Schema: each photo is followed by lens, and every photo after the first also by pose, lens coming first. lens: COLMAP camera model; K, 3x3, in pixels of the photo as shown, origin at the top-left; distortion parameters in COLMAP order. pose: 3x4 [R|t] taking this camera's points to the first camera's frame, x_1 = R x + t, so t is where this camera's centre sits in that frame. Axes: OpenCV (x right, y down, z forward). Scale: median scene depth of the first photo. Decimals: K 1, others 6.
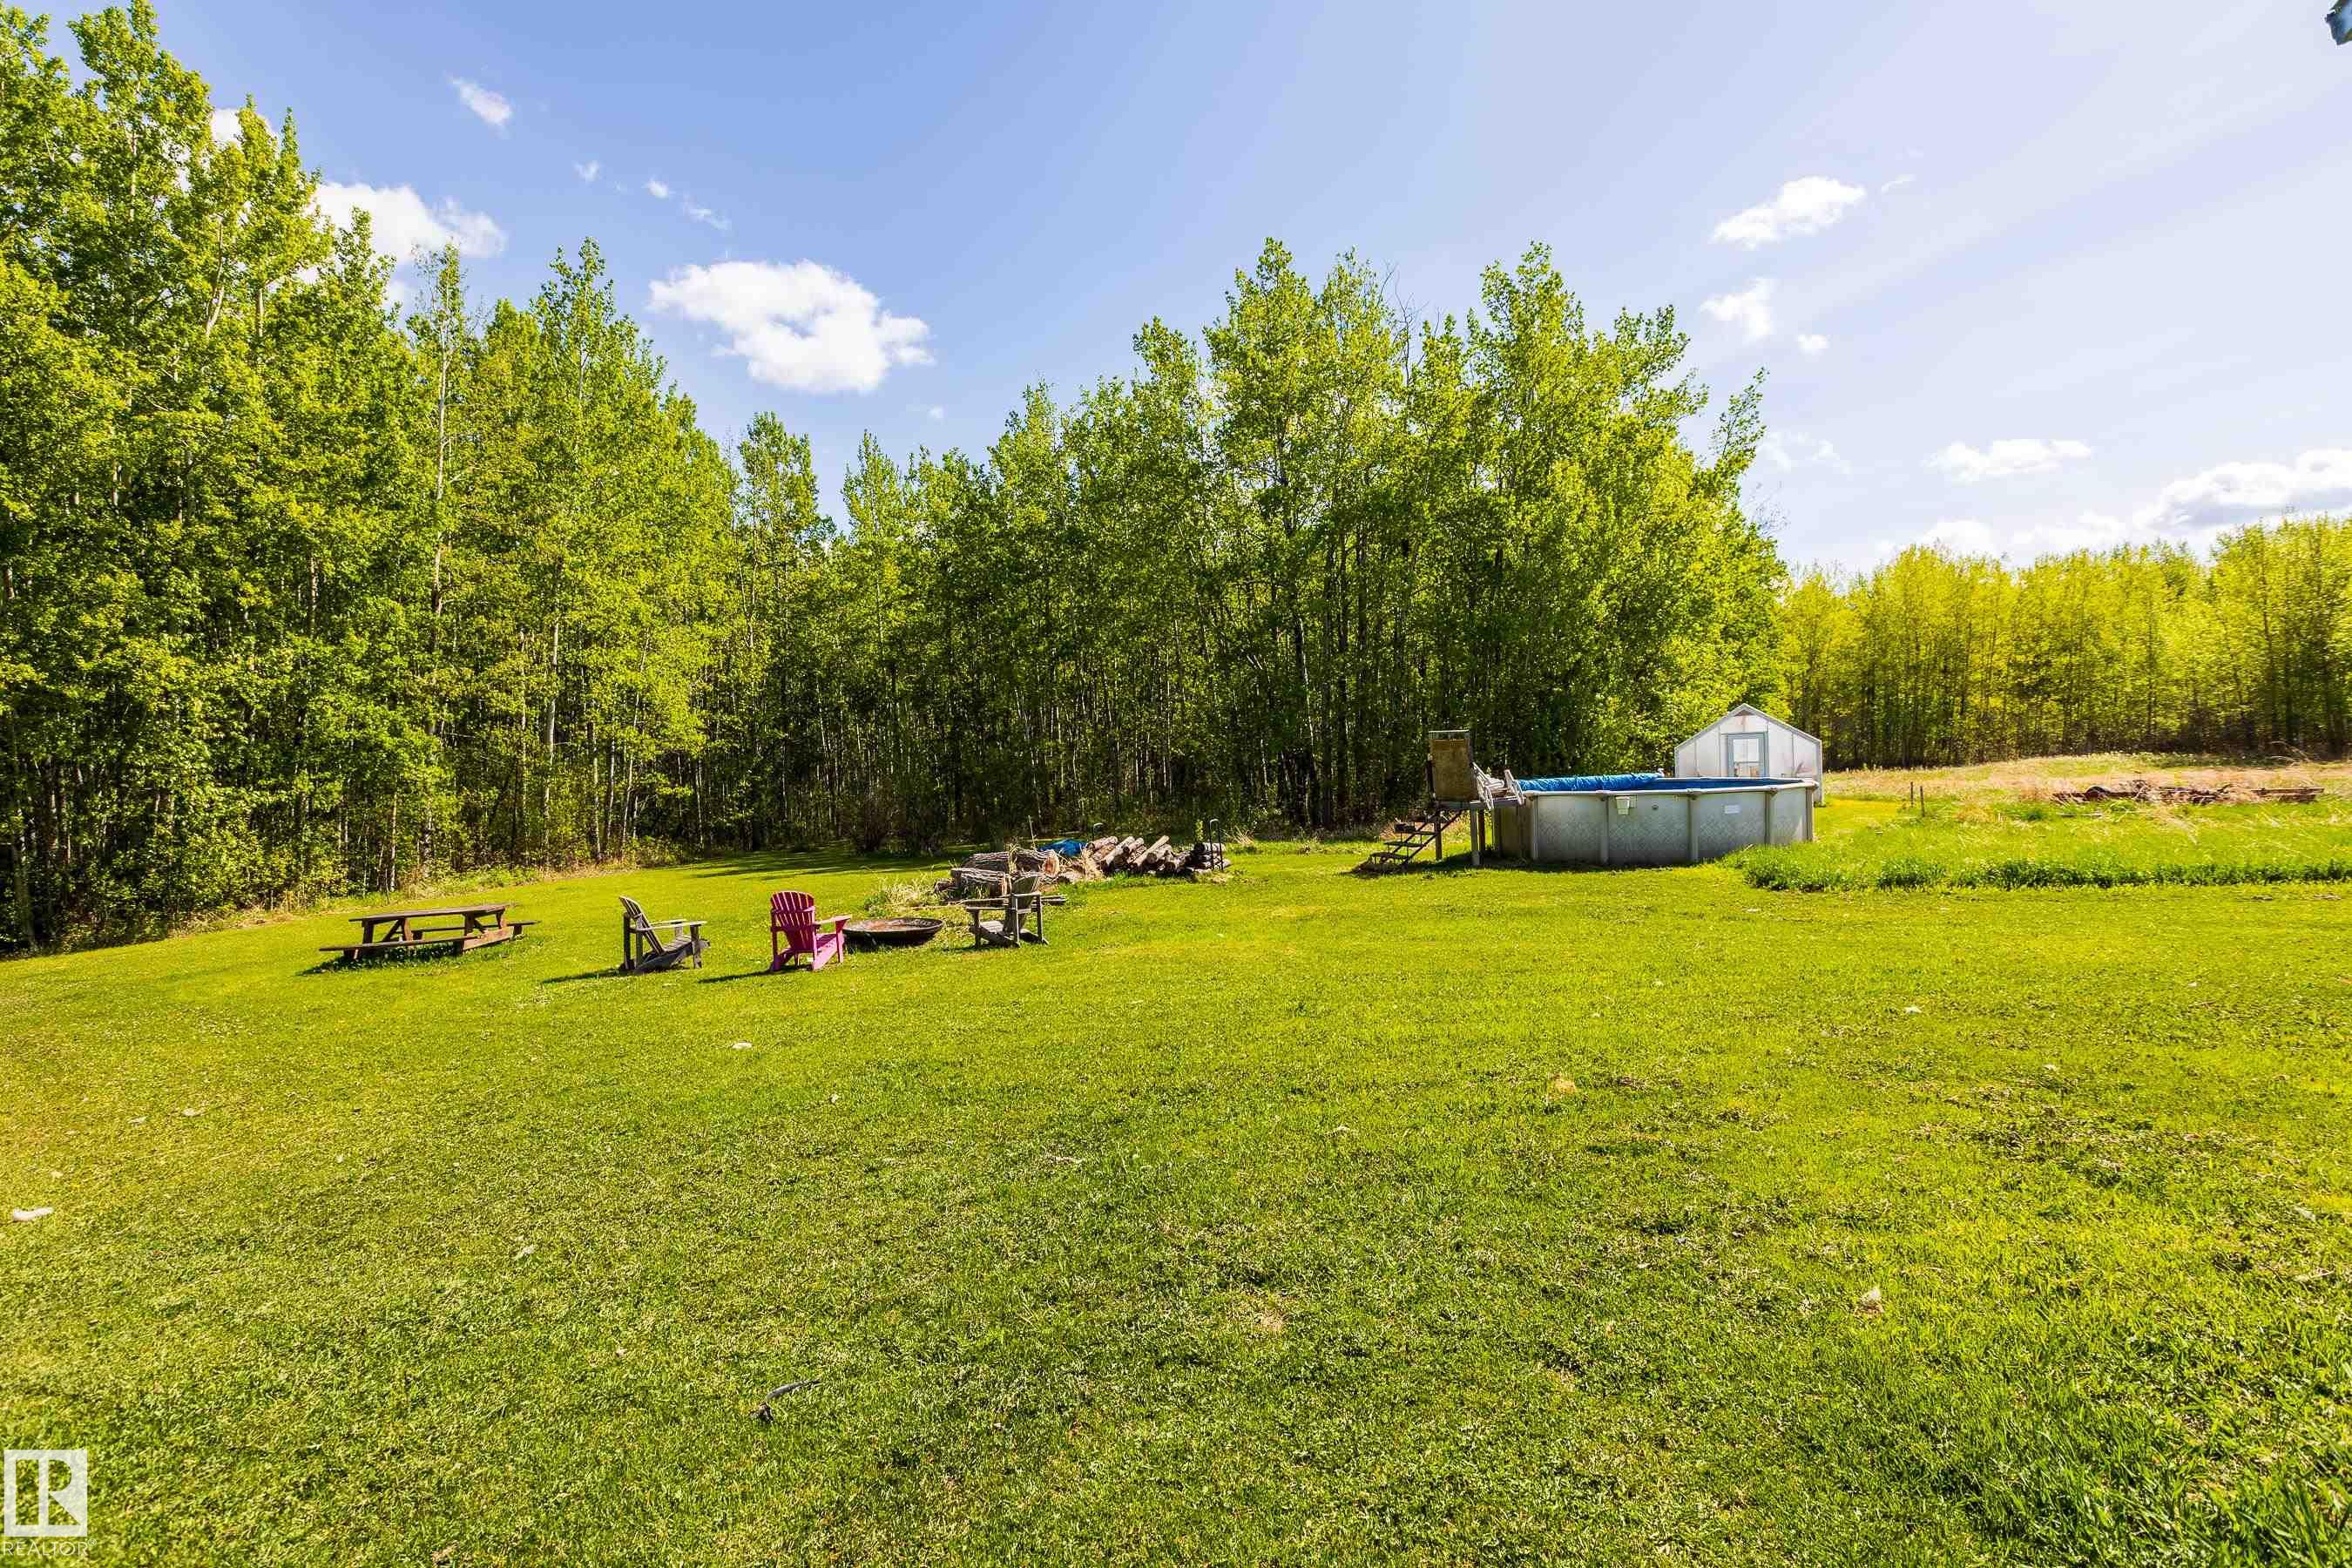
lens RADIAL K [[1113.5, 0, 1176.5], [0, 1113.5, 786.6], [0, 0, 1]] dist [0.001896, 0.003010]
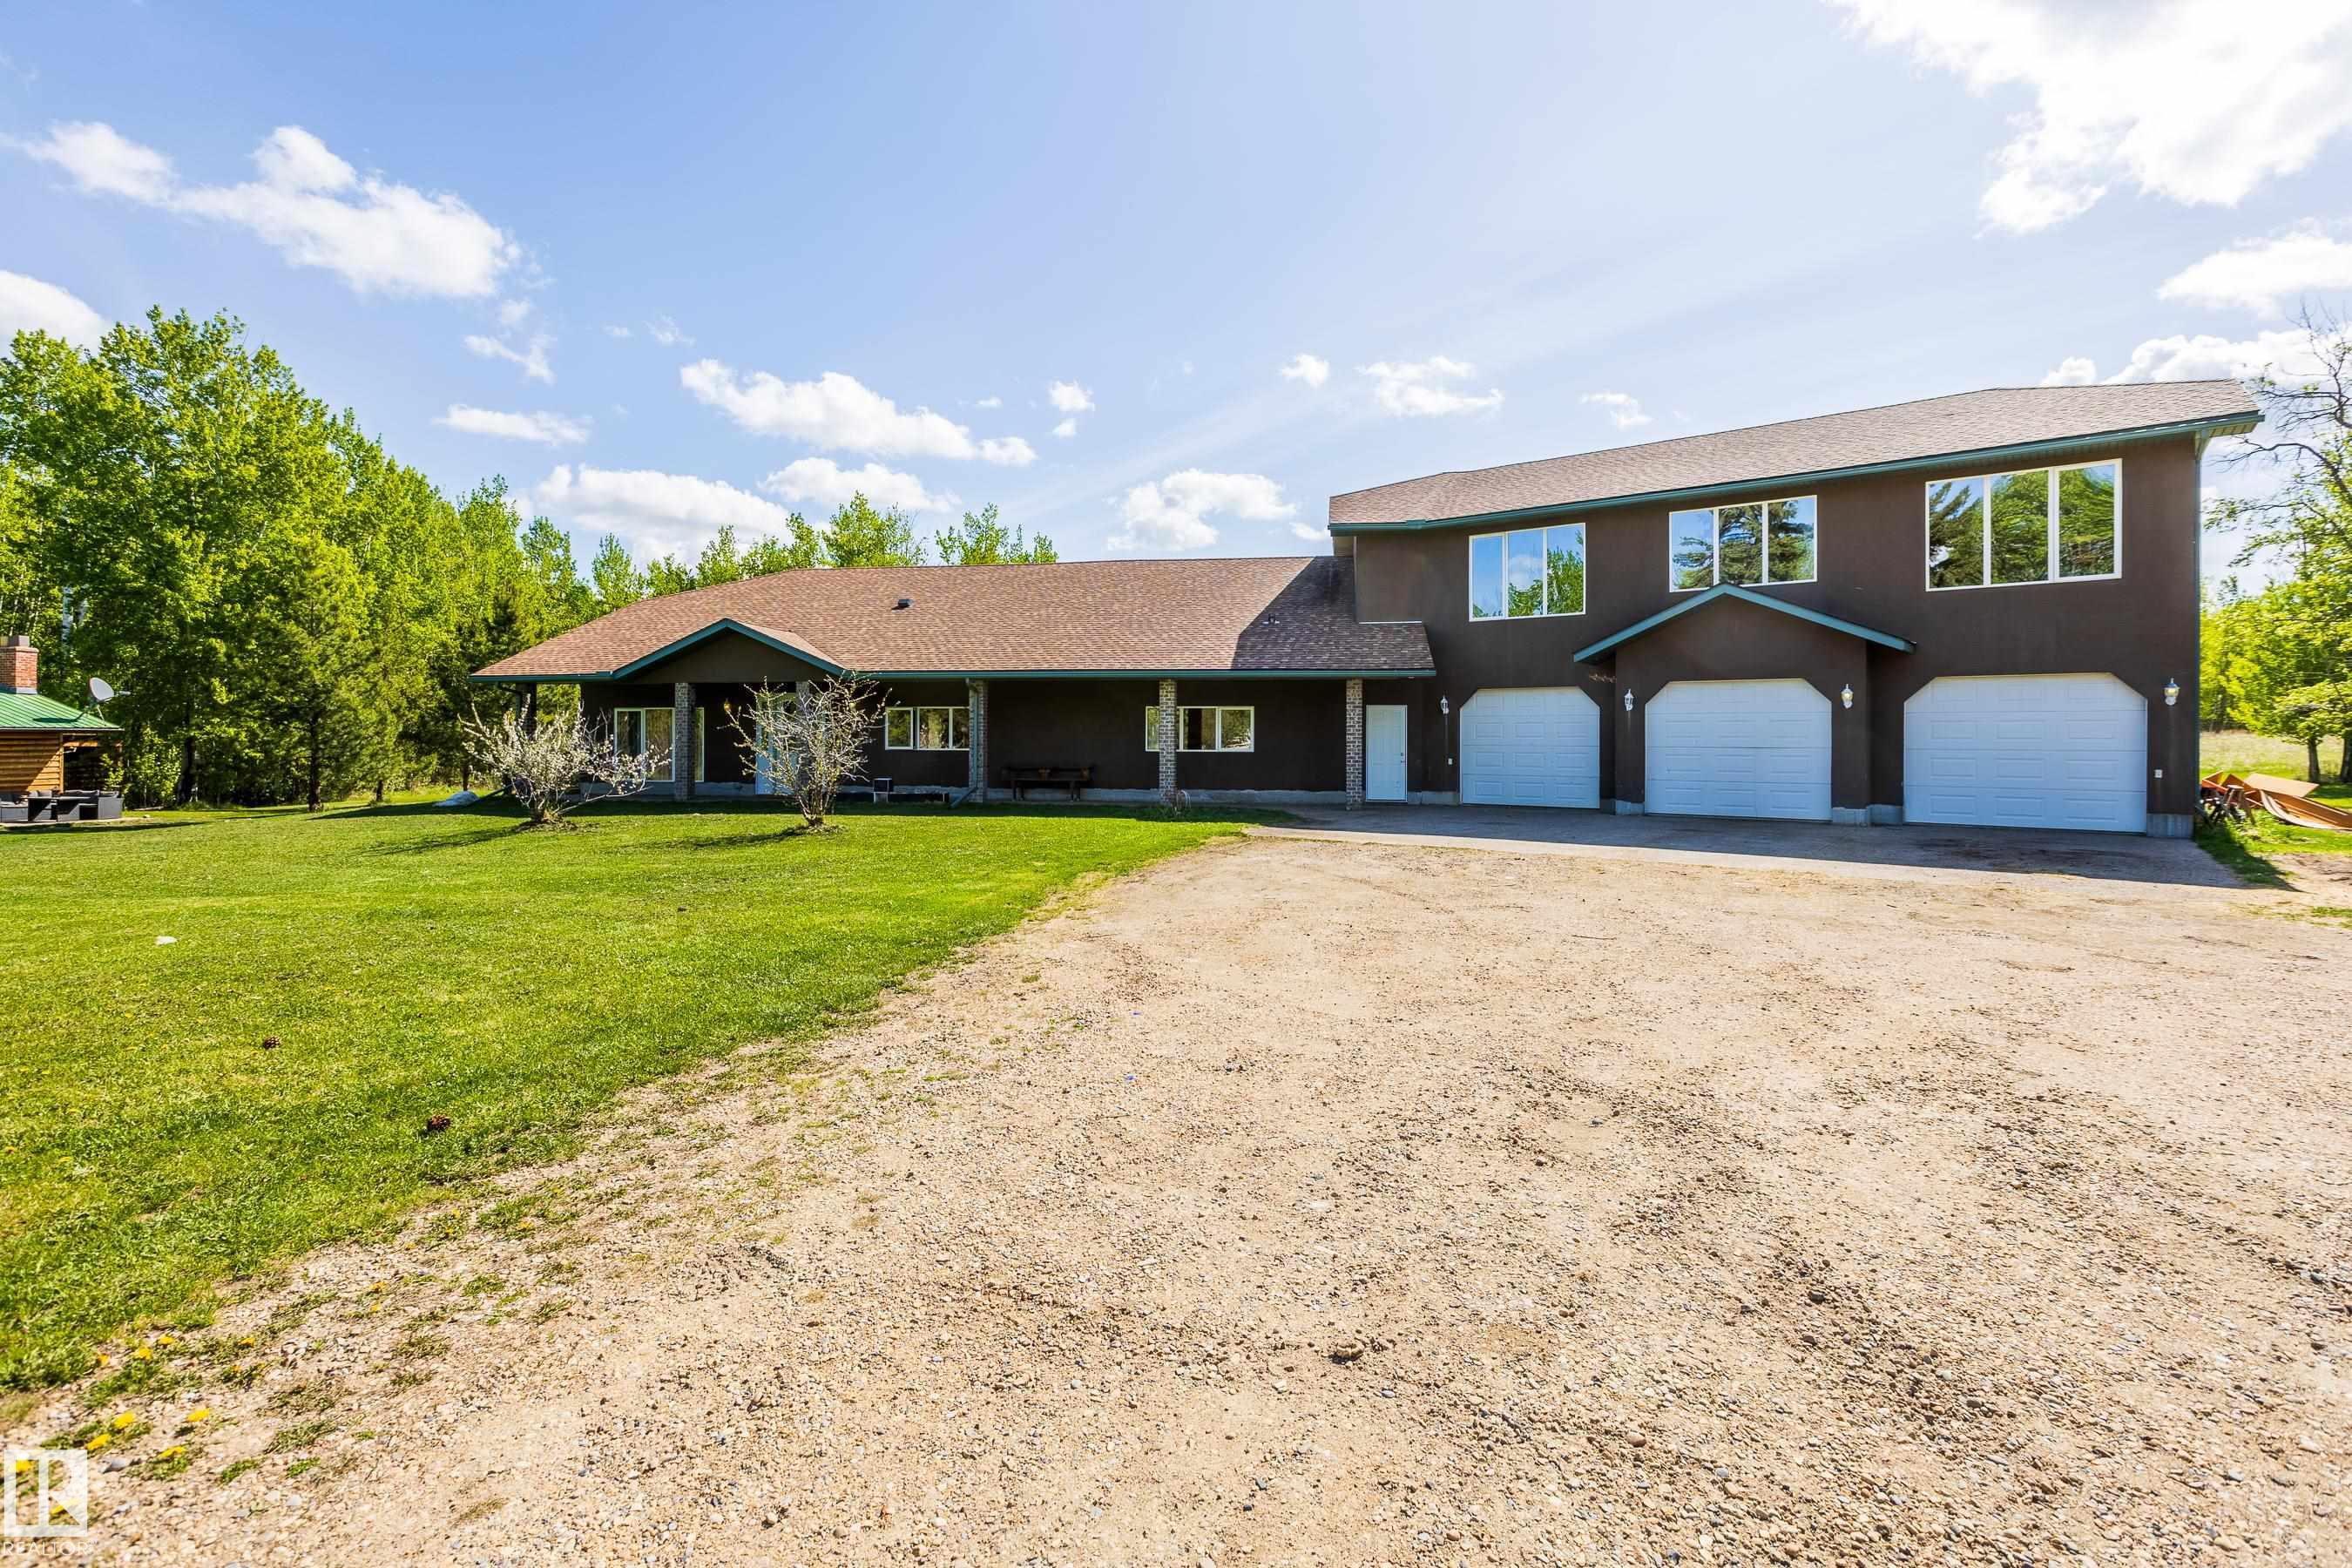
lens RADIAL K [[1113.5, 0, 1172.5], [0, 1113.5, 769.9], [0, 0, 1]] dist [0.001896, 0.003010]
pose [[0.952415, 0.028677, 0.303453, 0.024891], [-0.029507, 0.999563, -0.001849, 0.005968], [-0.303374, -0.007193, 0.952844, -0.981880]]
